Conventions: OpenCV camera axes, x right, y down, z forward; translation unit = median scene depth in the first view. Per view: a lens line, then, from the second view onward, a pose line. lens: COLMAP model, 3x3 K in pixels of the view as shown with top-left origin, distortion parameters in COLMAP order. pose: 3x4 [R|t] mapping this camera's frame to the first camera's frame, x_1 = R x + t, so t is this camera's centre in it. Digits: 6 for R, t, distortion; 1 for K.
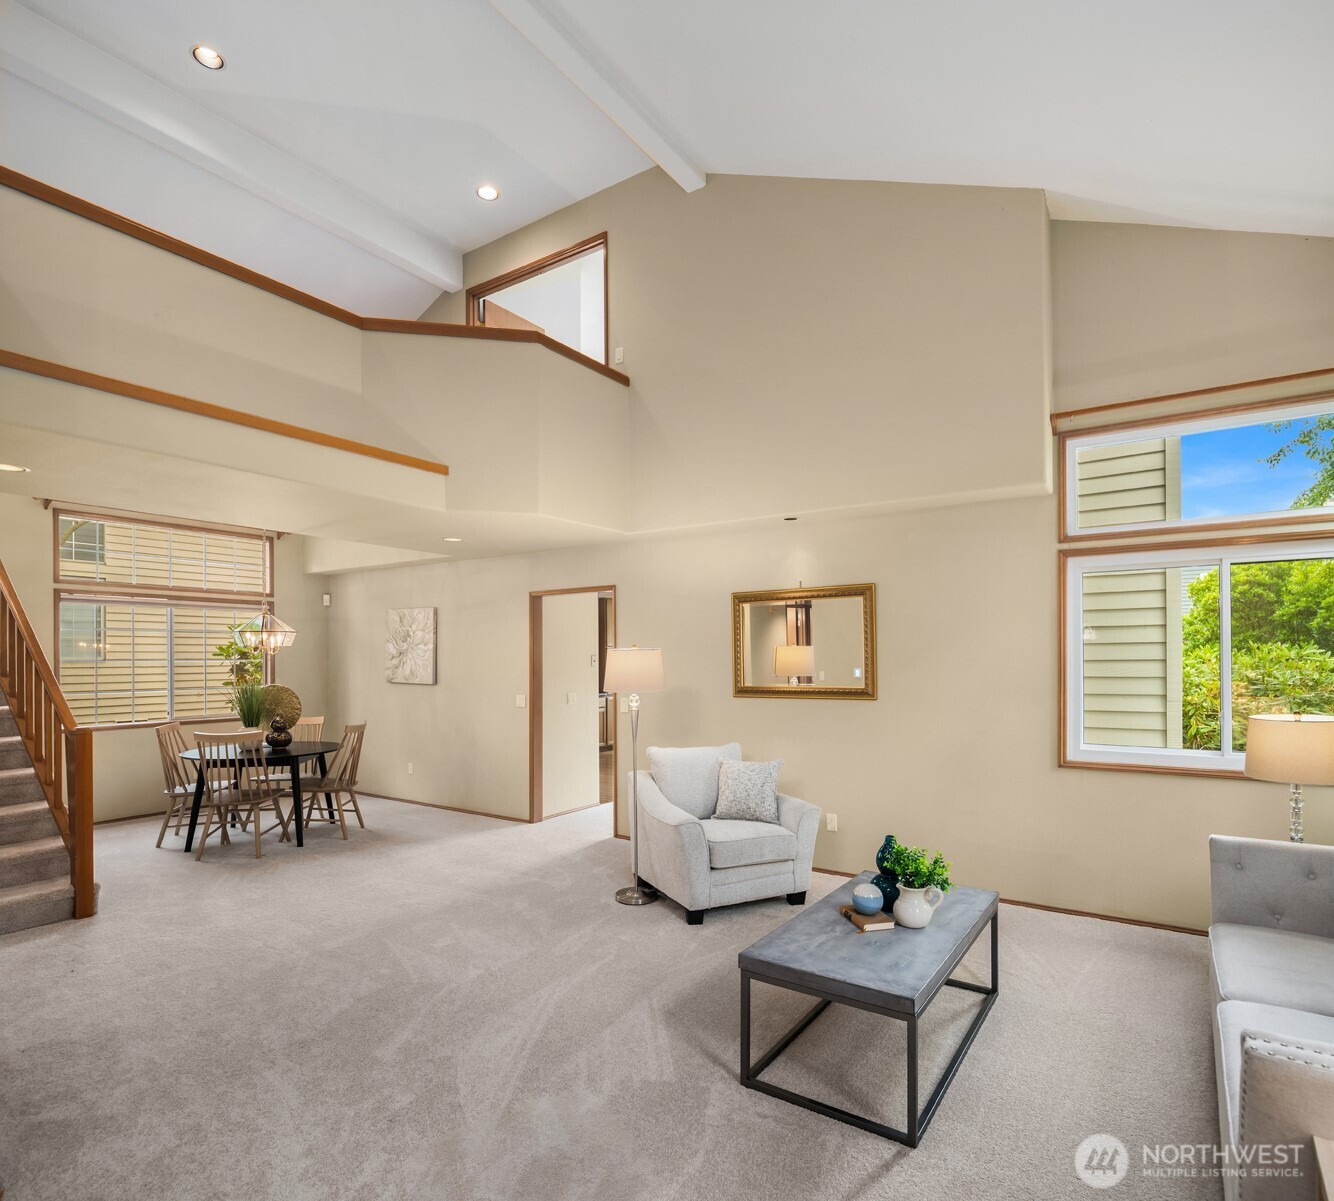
lens RADIAL K [[704.9, 0, 689.1], [0, 704.9, 655.8], [0, 0, 1]] dist [0.000543, 0.000410]
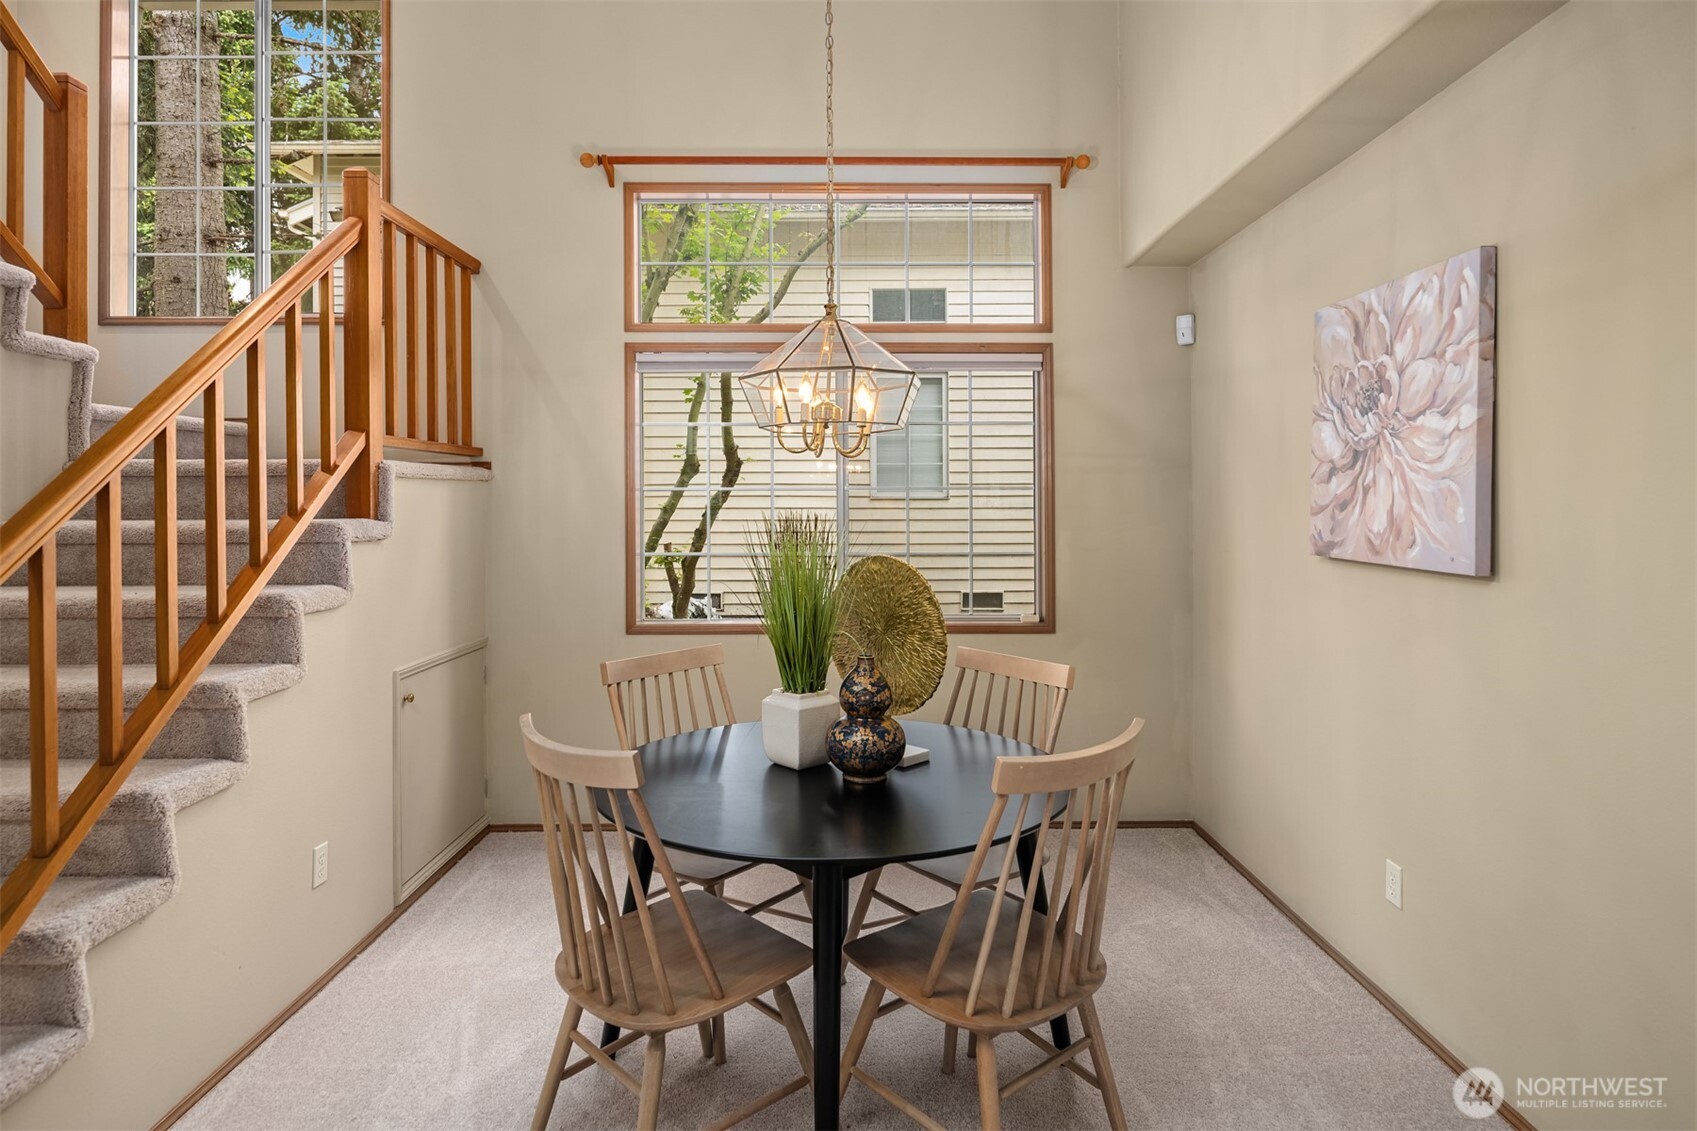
lens RADIAL K [[993.6, 0, 824.2], [0, 993.6, 505.6], [0, 0, 1]] dist [0.002096, -0.001089]
pose [[0.556737, 0.001521, -0.830687, -0.202747], [0.003717, 0.999984, 0.004323, 0.014208], [0.830680, -0.005495, 0.556723, 0.614259]]
